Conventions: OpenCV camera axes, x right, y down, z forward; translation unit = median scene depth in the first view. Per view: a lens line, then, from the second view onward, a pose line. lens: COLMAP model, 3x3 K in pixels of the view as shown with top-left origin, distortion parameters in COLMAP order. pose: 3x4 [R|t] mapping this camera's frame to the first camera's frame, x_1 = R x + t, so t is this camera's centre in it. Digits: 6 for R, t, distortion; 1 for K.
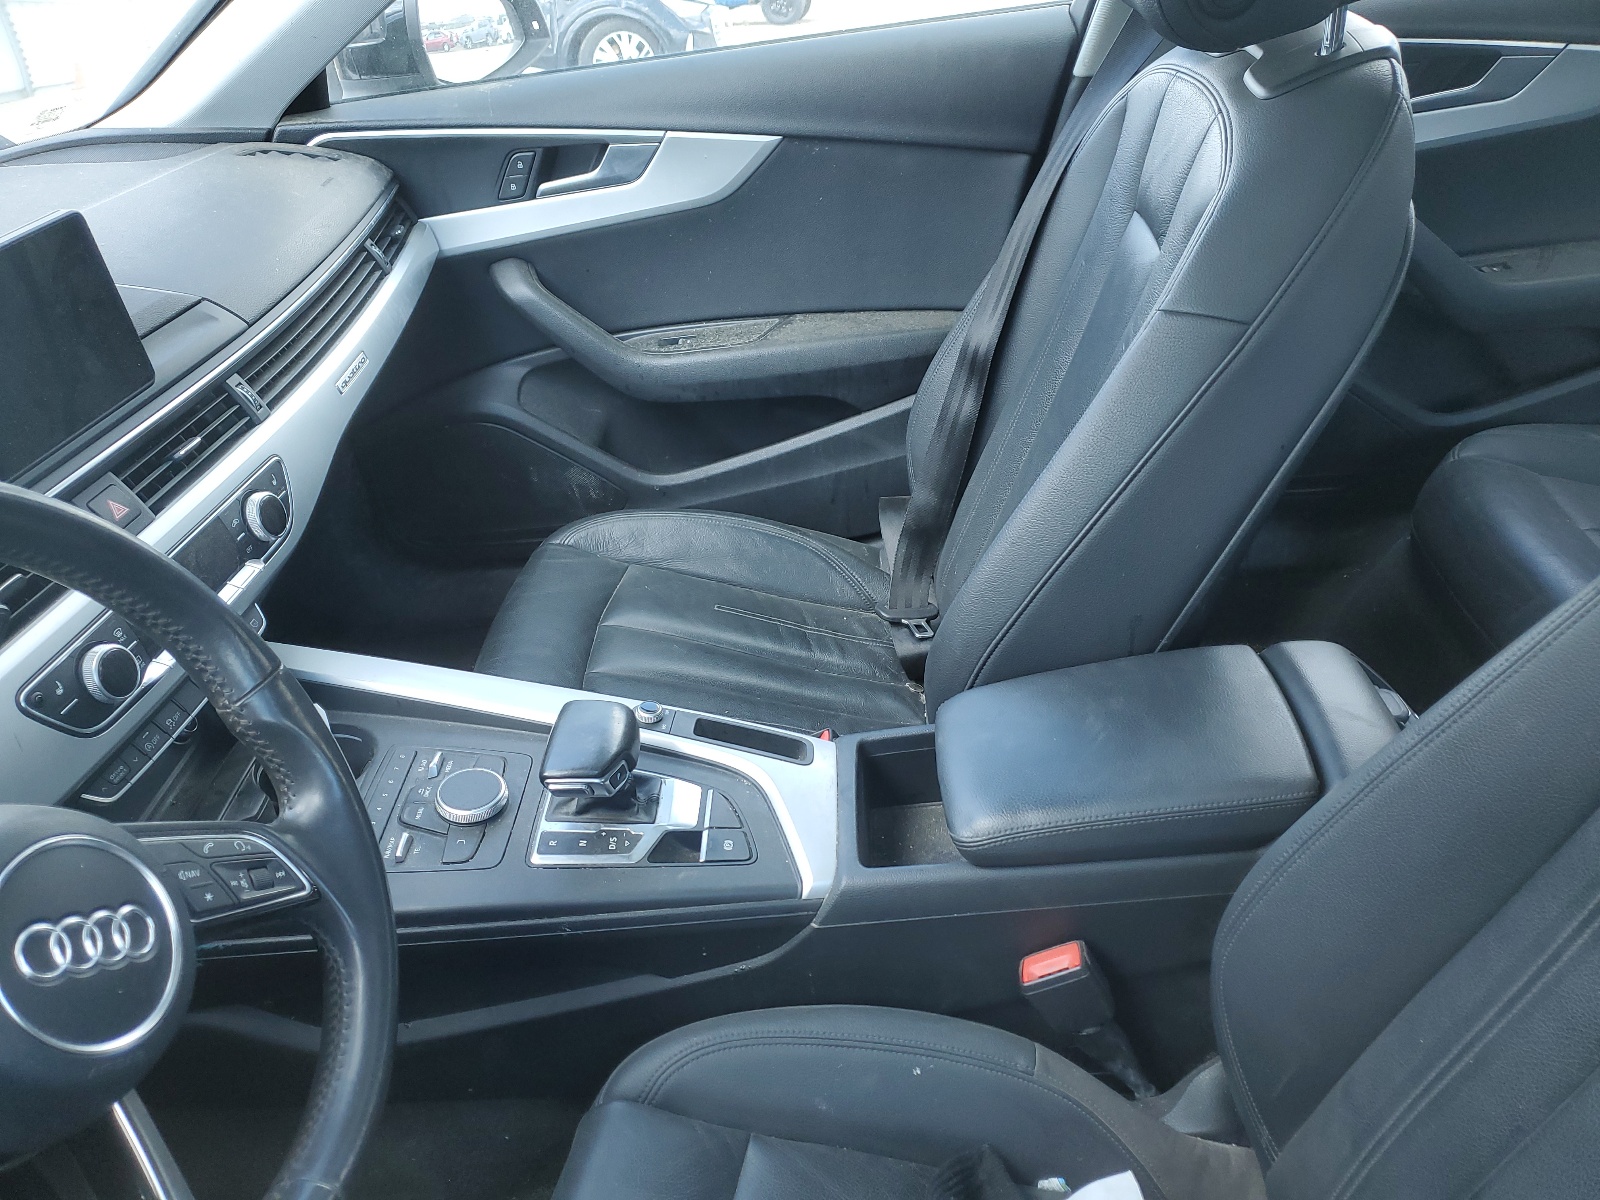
lens RADIAL K [[1214.7, 0, 802.0], [0, 1214.7, 606.4], [0, 0, 1]] dist [0.006236, 0.002786]
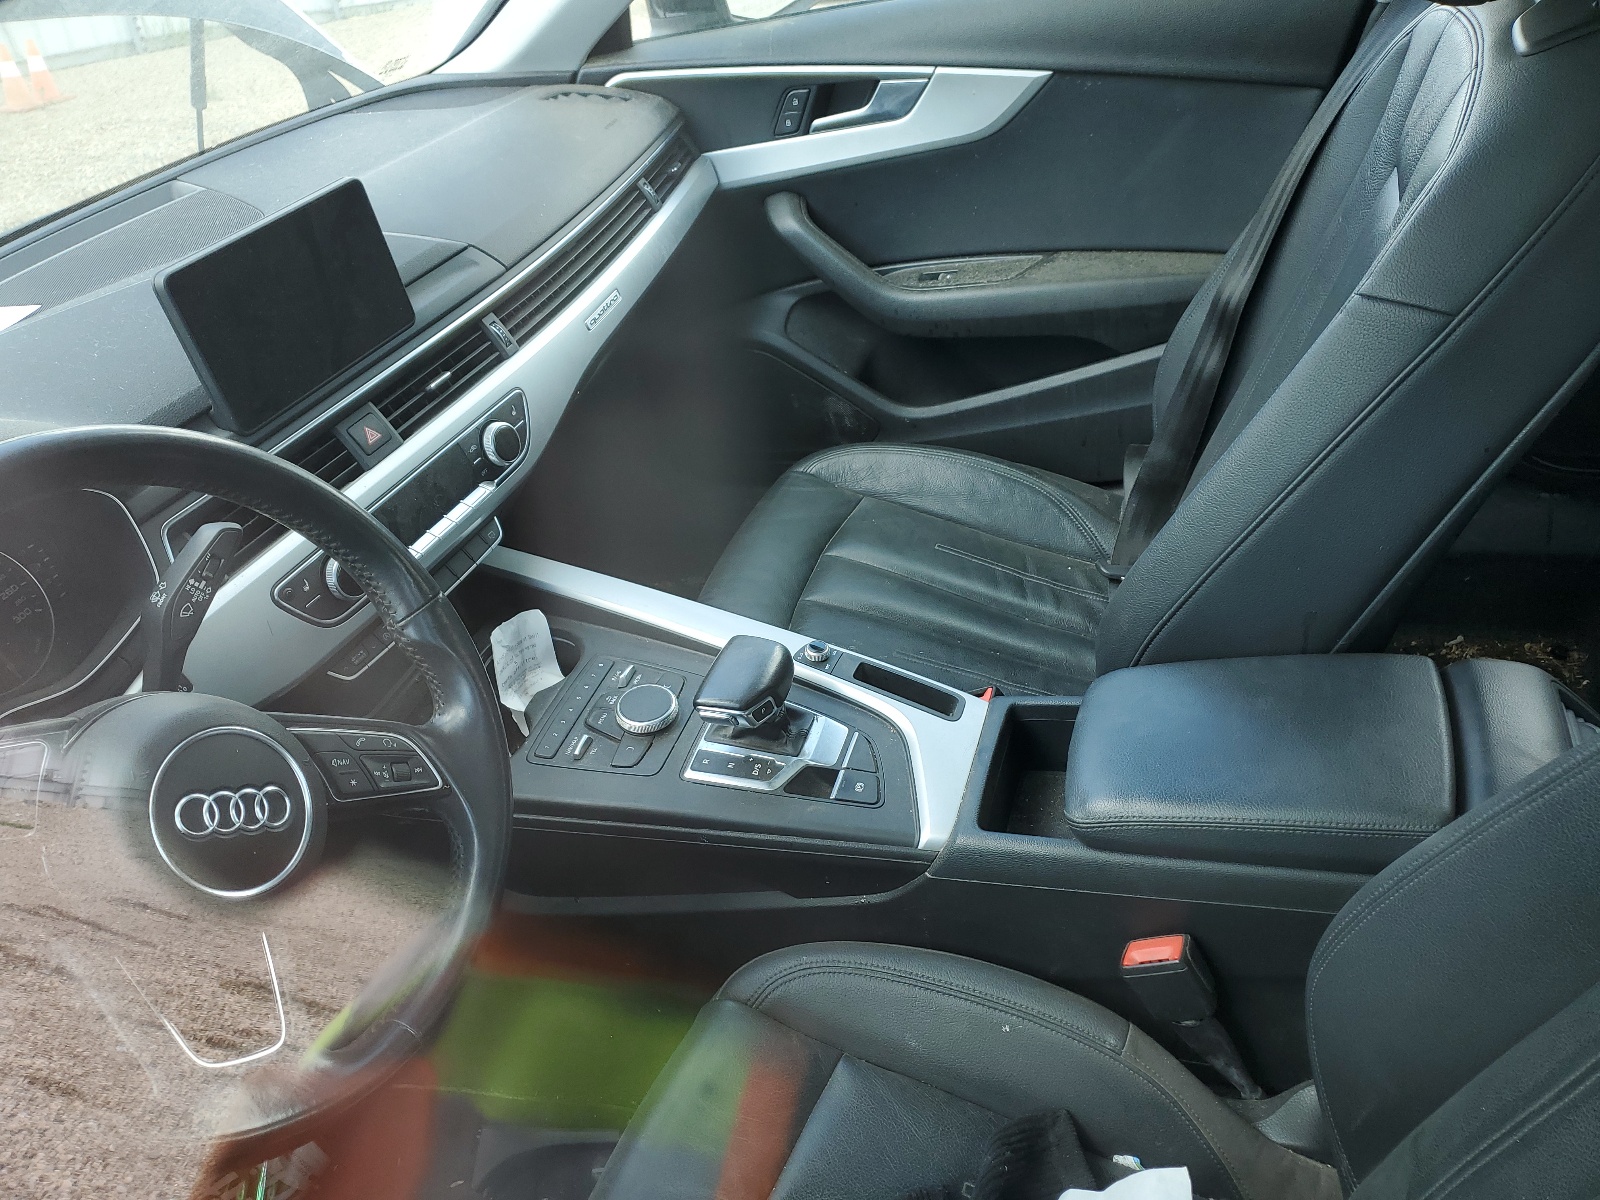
lens RADIAL K [[1210.5, 0, 798.8], [0, 1210.5, 595.1], [0, 0, 1]] dist [-0.001722, -0.000867]
pose [[0.957544, 0.104208, -0.268794, 0.138196], [-0.084375, 0.992858, 0.084343, -0.049348], [0.275664, -0.058083, 0.959498, -0.018585]]
